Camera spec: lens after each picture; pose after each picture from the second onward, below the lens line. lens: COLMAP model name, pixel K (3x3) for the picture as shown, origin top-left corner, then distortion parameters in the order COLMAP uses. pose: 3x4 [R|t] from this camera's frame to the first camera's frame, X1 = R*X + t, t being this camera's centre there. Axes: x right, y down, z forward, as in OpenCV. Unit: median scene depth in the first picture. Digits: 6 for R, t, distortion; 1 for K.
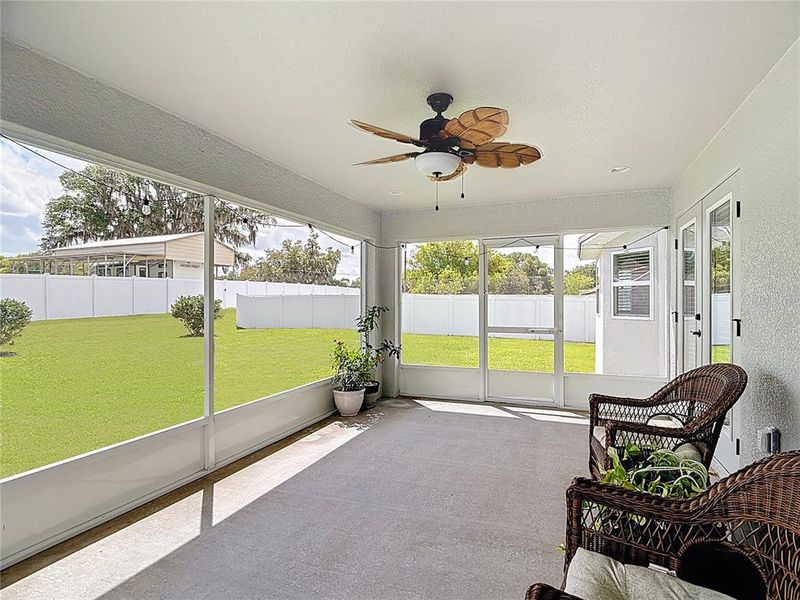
lens RADIAL K [[432.4, 0, 401.1], [0, 432.4, 304.2], [0, 0, 1]] dist [-0.009795, -0.002861]
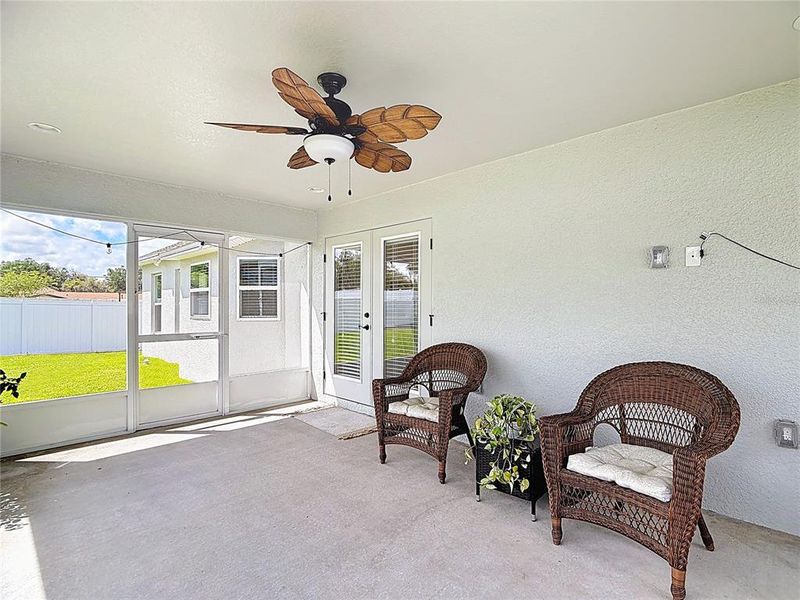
lens RADIAL K [[432.4, 0, 401.1], [0, 432.4, 304.2], [0, 0, 1]] dist [-0.009795, -0.002861]
pose [[0.367116, 0.005047, 0.930162, -0.375147], [0.005515, 0.999956, -0.007602, 0.004155], [-0.930159, 0.007921, 0.367072, 0.282000]]
